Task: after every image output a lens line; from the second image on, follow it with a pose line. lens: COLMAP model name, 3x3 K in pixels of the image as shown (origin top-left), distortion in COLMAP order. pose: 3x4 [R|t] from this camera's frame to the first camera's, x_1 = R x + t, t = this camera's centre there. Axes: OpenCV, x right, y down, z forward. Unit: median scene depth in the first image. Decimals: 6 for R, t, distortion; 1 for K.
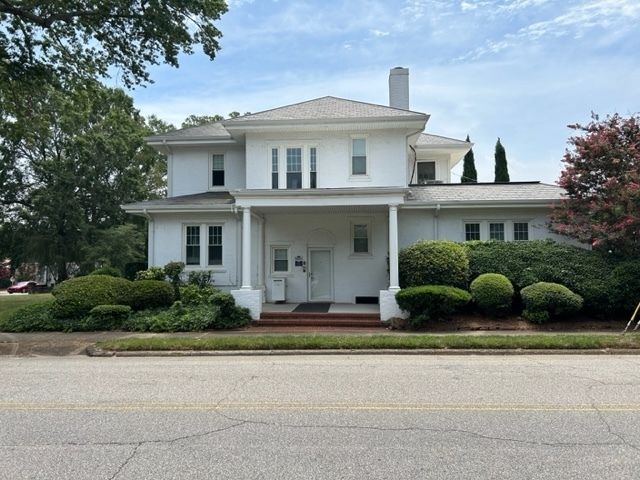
lens RADIAL K [[483.2, 0, 319.9], [0, 483.2, 240.5], [0, 0, 1]] dist [0.012305, -0.024759]
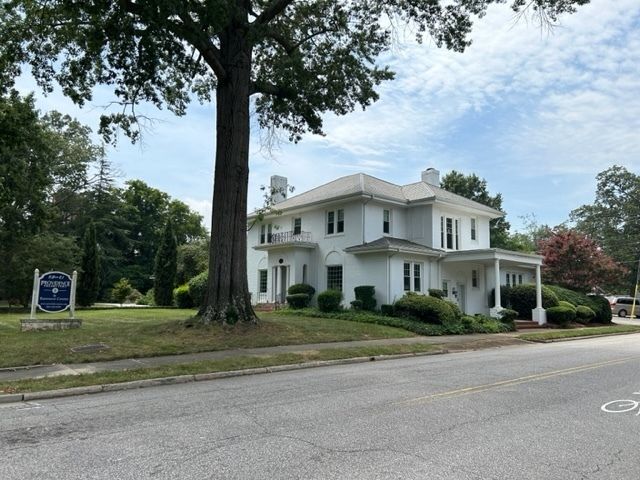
lens RADIAL K [[483.2, 0, 323.6], [0, 483.2, 235.7], [0, 0, 1]] dist [0.012305, -0.024759]
pose [[0.721387, 0.111844, 0.683441, -1.432005], [-0.063731, 0.993406, -0.095300, 0.041178], [-0.689593, 0.025192, 0.723759, 0.148291]]
